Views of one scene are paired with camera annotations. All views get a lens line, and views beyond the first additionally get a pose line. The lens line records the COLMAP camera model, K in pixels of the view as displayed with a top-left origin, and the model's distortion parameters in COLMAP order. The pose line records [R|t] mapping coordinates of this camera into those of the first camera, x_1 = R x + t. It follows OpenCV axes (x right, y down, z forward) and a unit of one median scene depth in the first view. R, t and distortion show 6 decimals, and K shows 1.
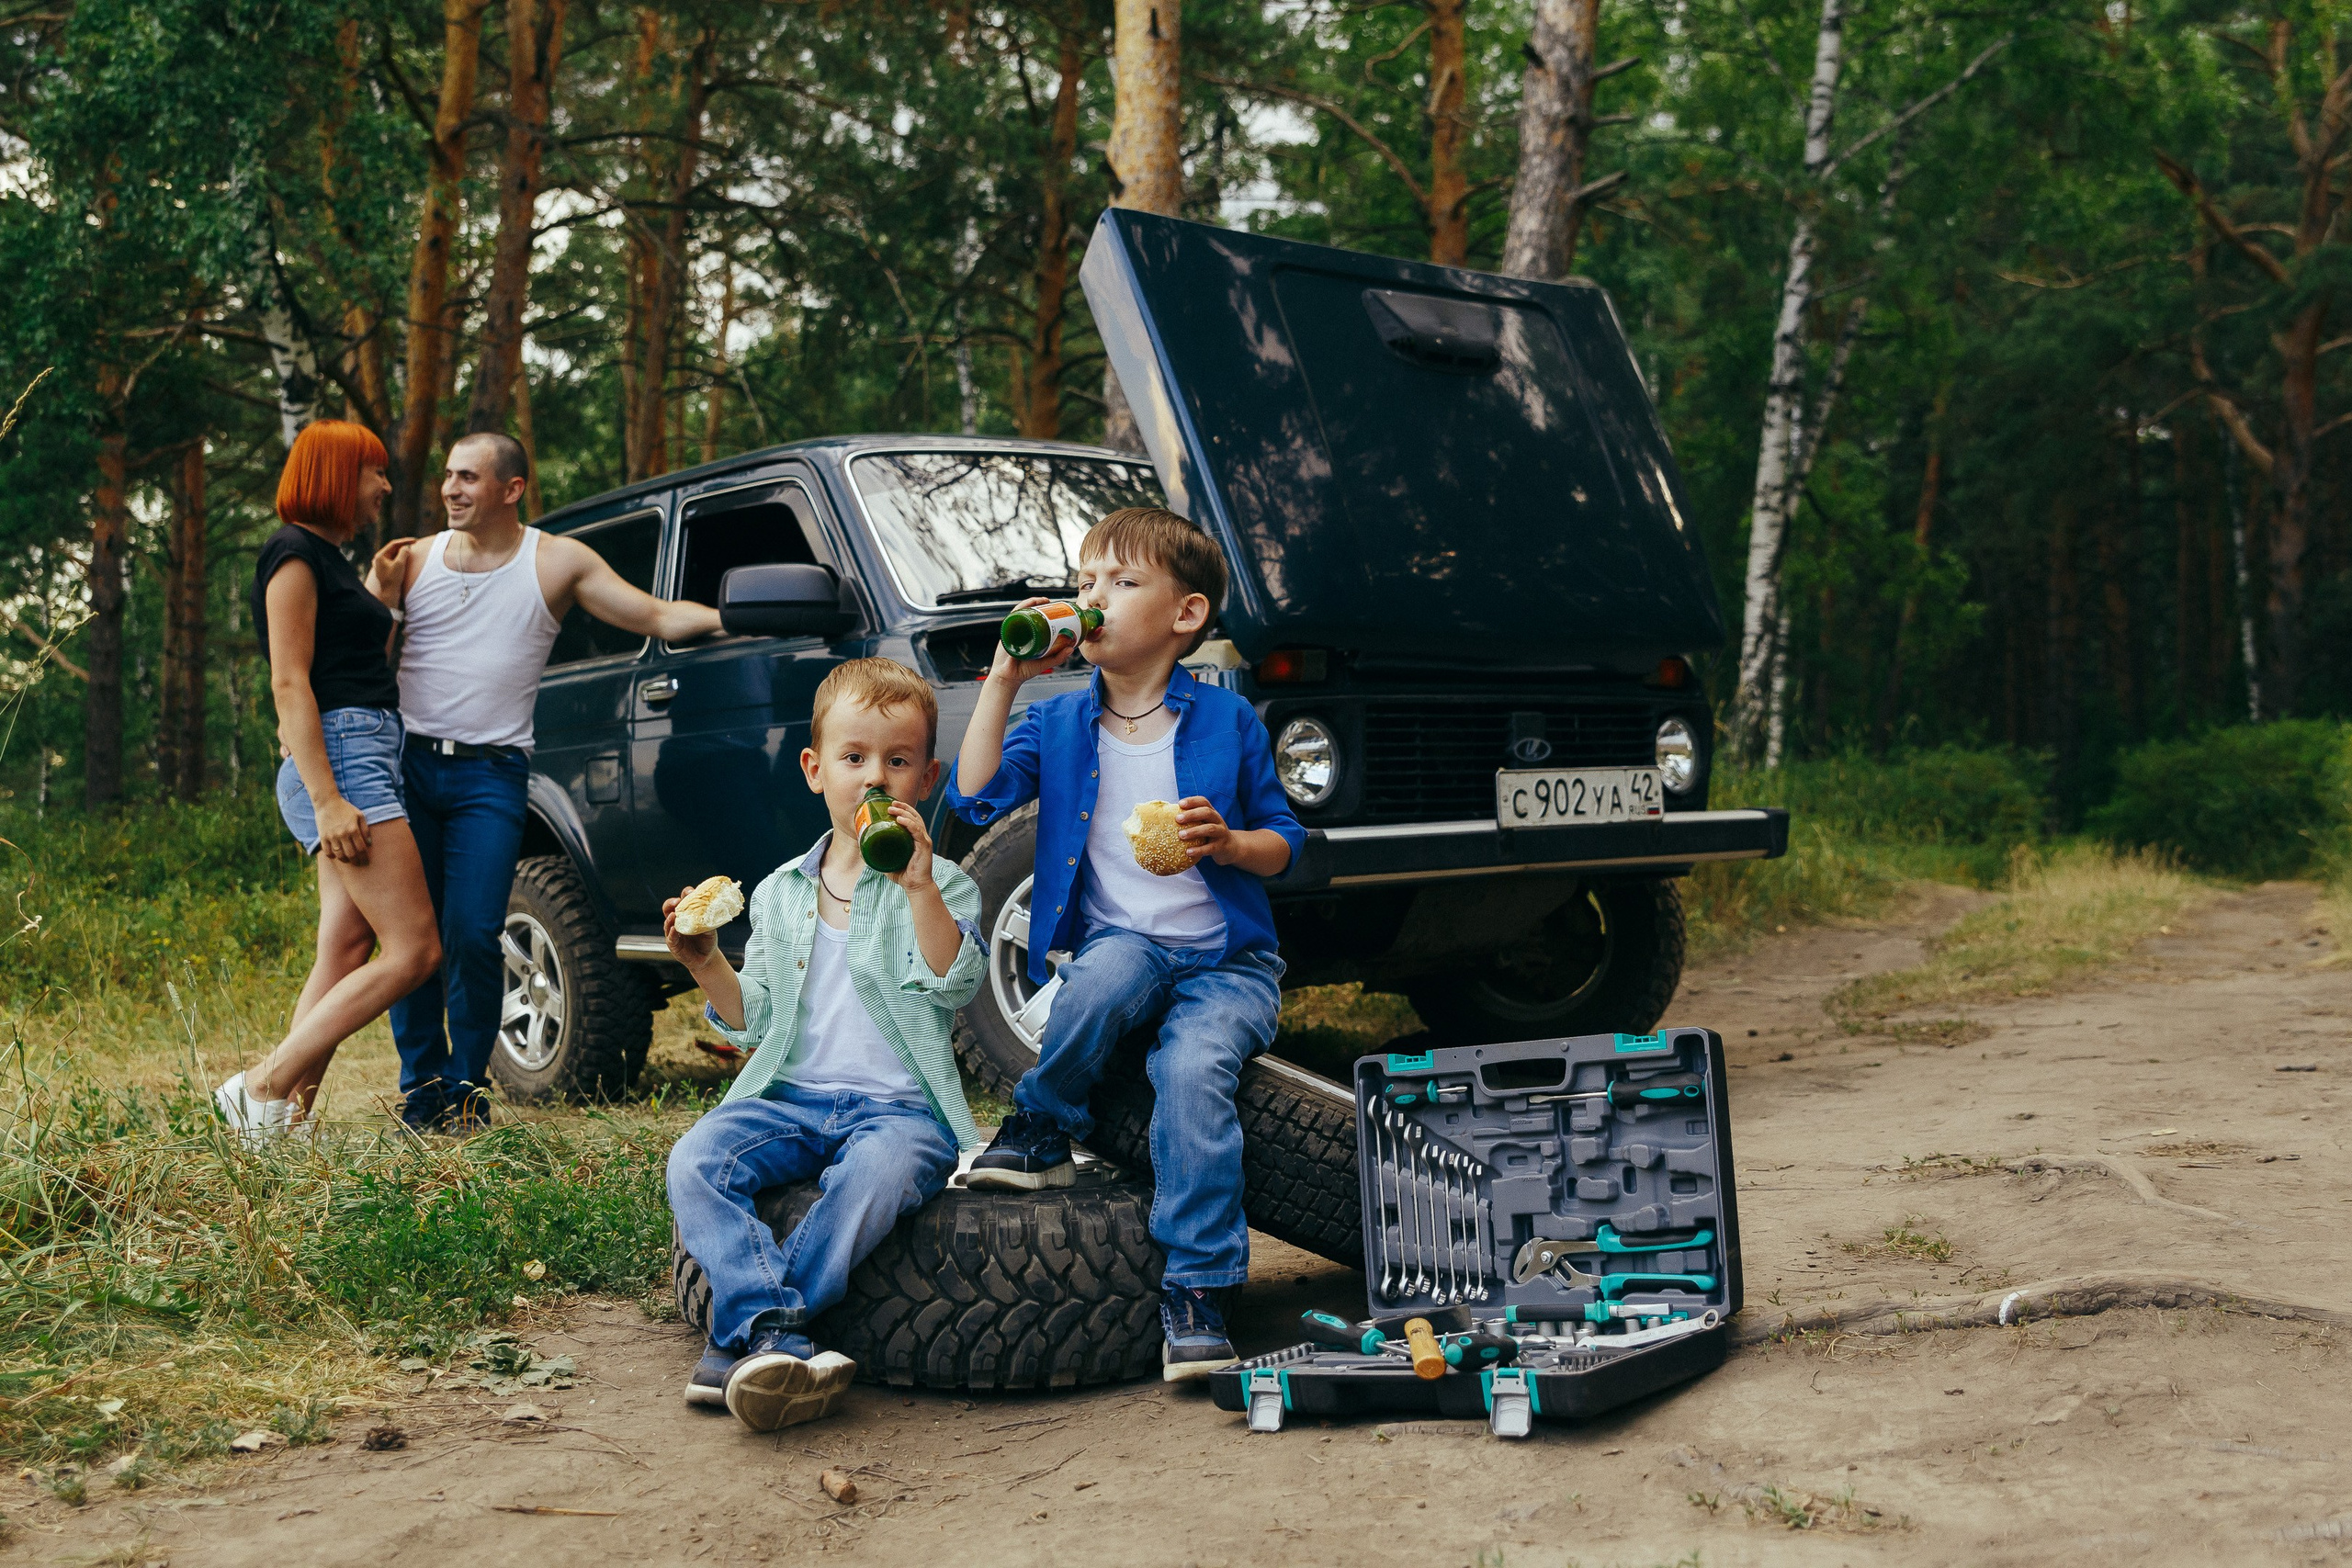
lens RADIAL K [[2596.4, 0, 1176.0], [0, 2596.4, 784.0], [0, 0, 1]] dist [0.001081, 0.015503]
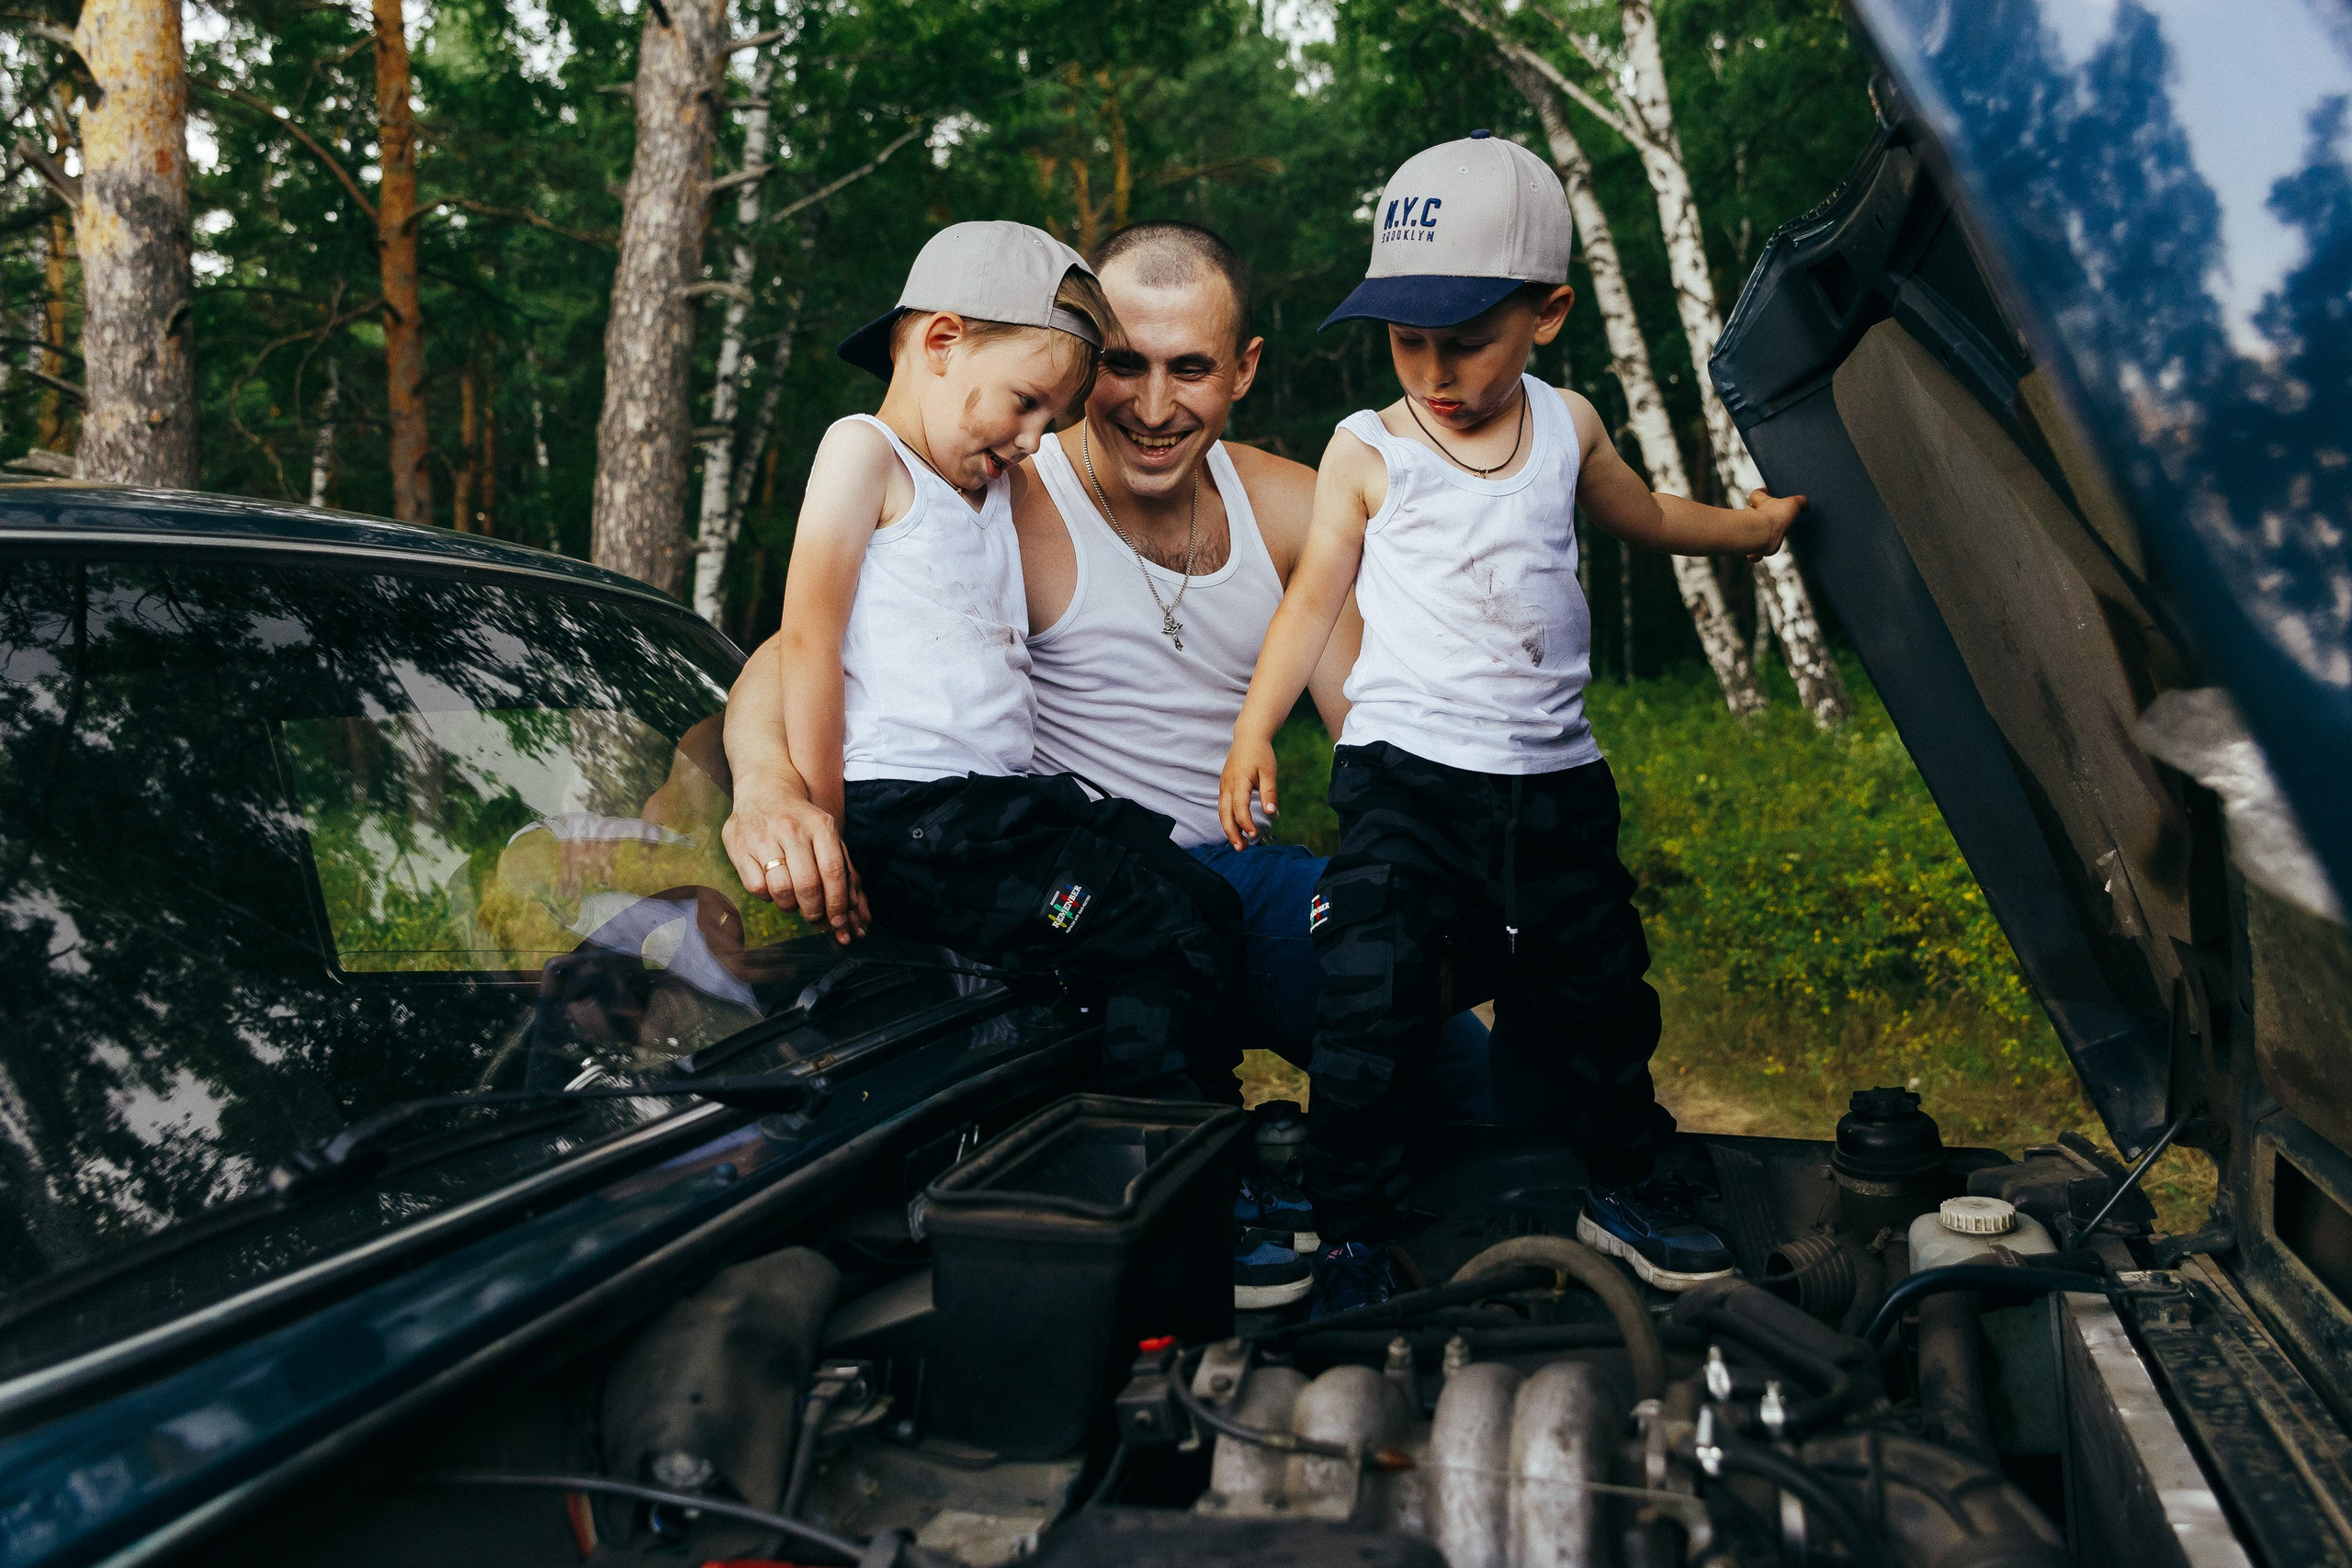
lens RADIAL K [[1950.3, 0, 1176.0], [0, 1950.3, 784.0], [0, 0, 1]] dist [0.004314, 0.000595]
pose [[0.865710, -0.025991, 0.499871, -0.091482], [0.010413, 0.999370, 0.033929, -0.125892], [-0.500438, -0.024167, 0.865435, 0.890309]]
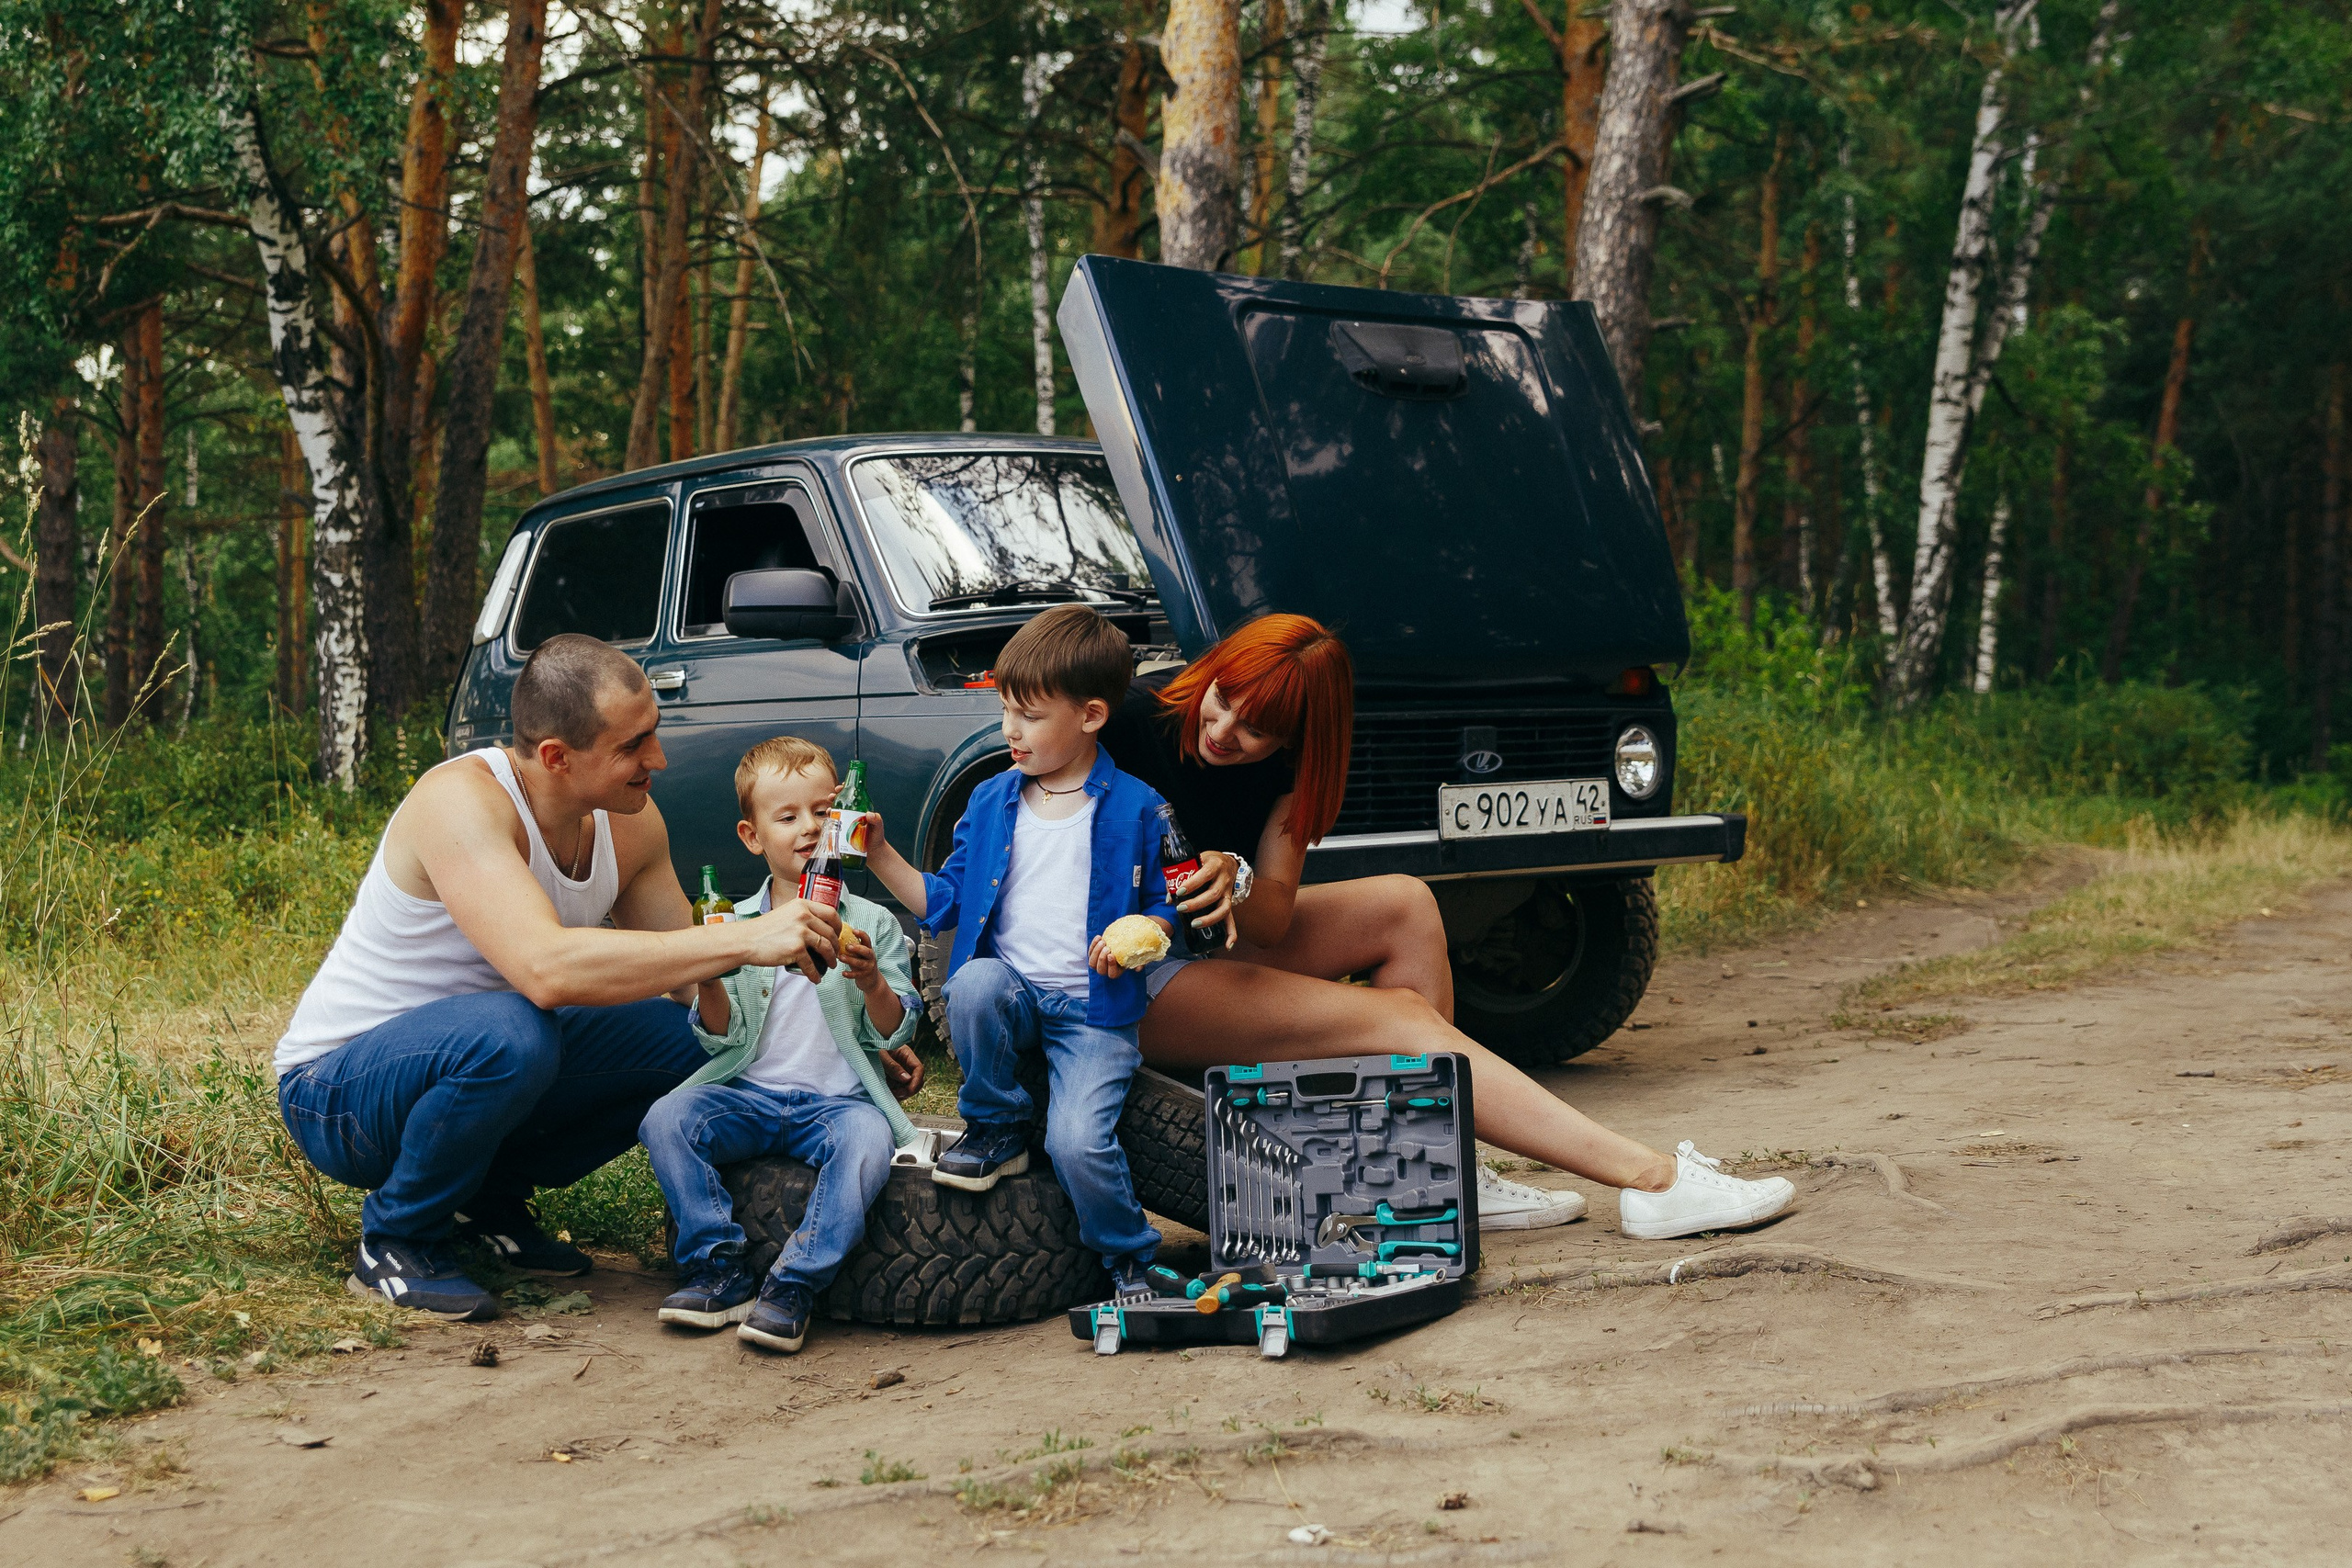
lens RADIAL K [[3118.3, 0, 1176.0], [0, 3118.3, 784.0], [0, 0, 1]] dist [-0.002031, 0.134700]
pose [[0.999155, 0.012298, -0.039222, 0.061973], [-0.011027, 0.999412, 0.032462, -0.044103], [0.039598, -0.032002, 0.998703, -0.274621]]
